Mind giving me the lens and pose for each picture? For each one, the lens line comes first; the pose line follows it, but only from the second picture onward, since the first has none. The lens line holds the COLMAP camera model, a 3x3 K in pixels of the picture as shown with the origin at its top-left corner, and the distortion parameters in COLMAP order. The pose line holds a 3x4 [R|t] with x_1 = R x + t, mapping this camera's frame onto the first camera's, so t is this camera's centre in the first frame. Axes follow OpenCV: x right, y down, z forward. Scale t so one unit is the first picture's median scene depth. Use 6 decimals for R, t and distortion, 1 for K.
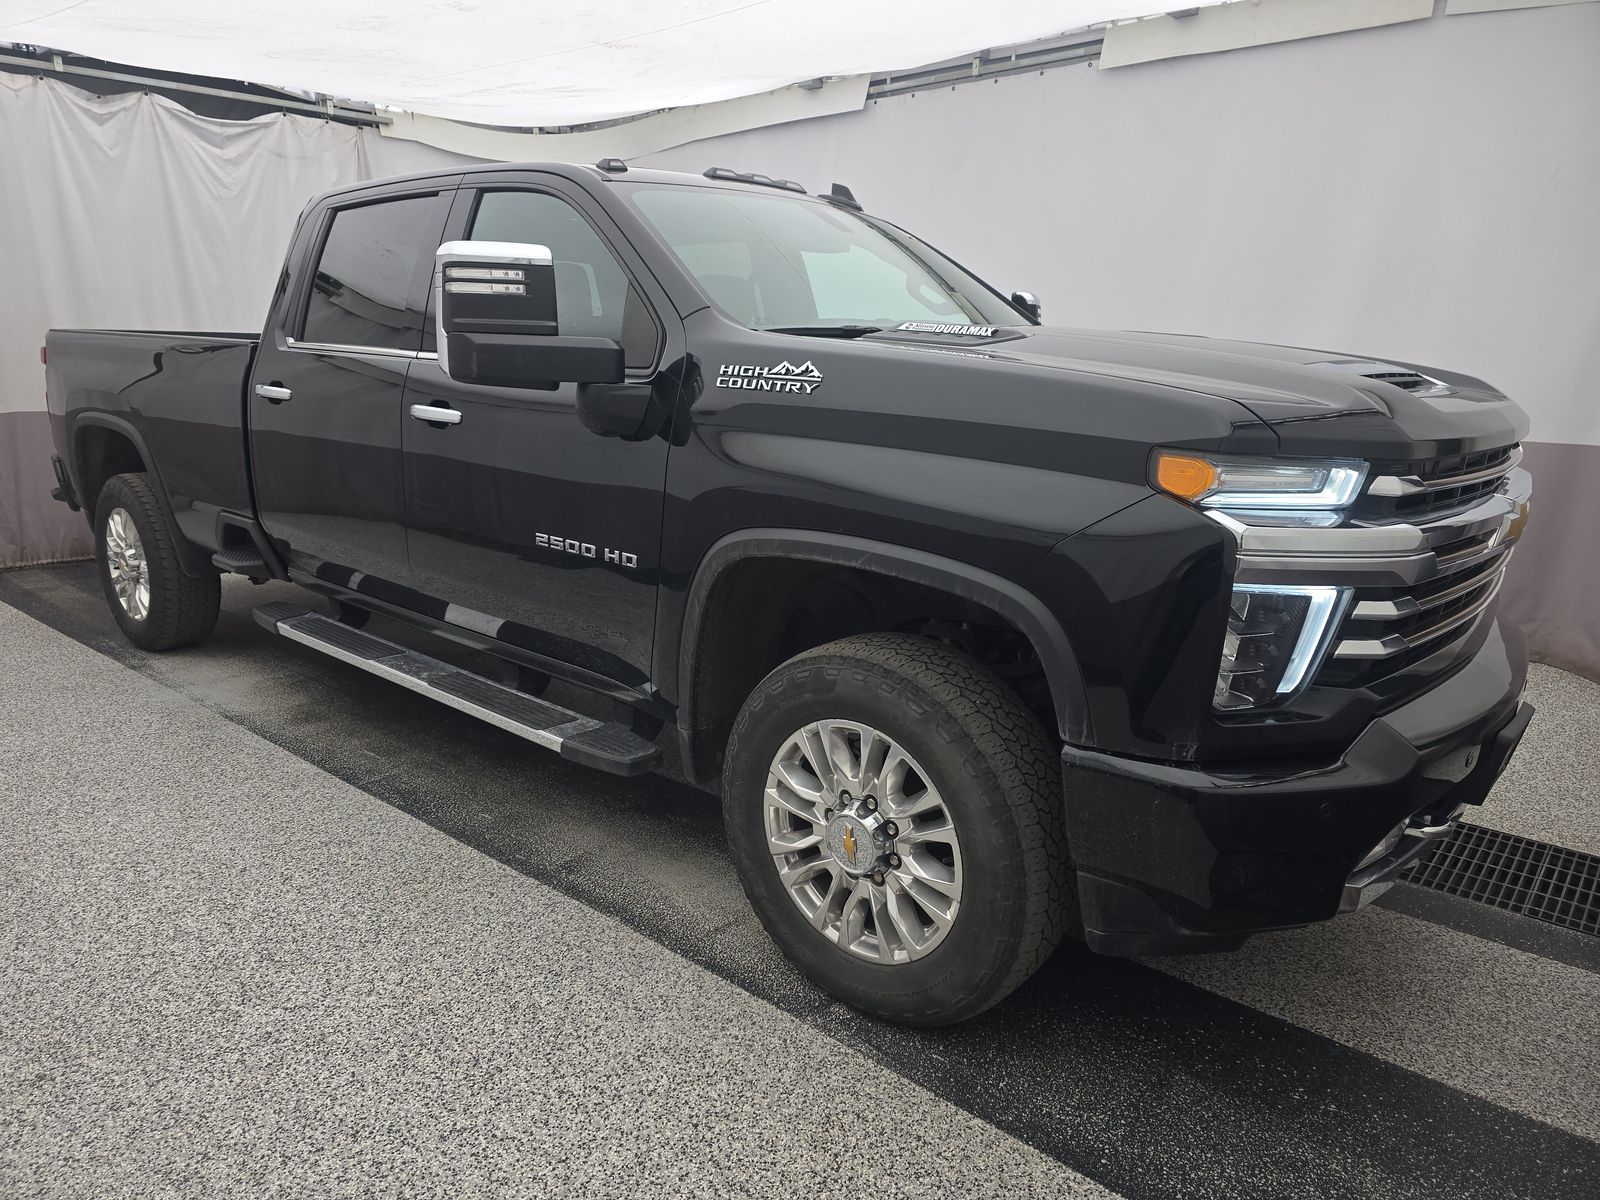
lens RADIAL K [[1098.0, 0, 800.0], [0, 1098.0, 600.0], [0, 0, 1]] dist [0.005498, -0.009951]
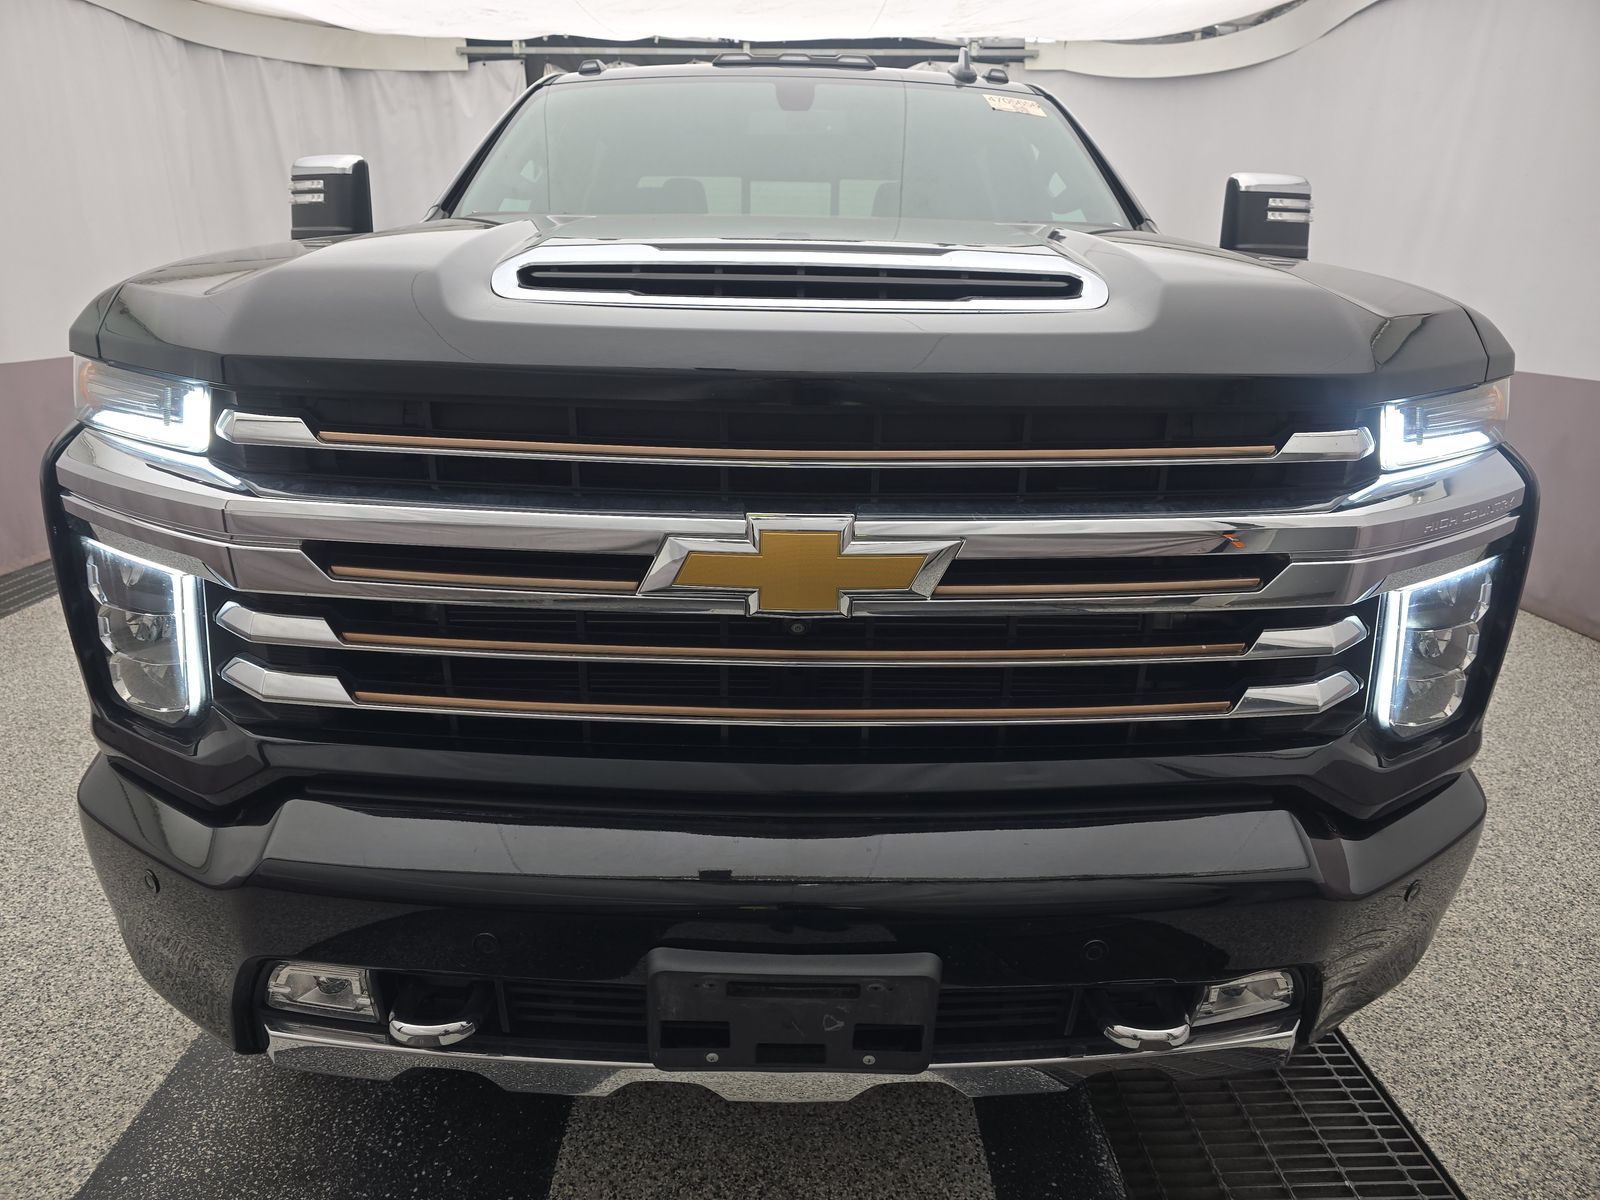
lens RADIAL K [[1098.0, 0, 800.0], [0, 1098.0, 600.0], [0, 0, 1]] dist [0.005498, -0.009951]
pose [[0.651765, 0.196286, -0.732580, 0.935043], [-0.169641, 0.979186, 0.111434, -0.093989], [0.739205, 0.051647, 0.671497, 0.640545]]
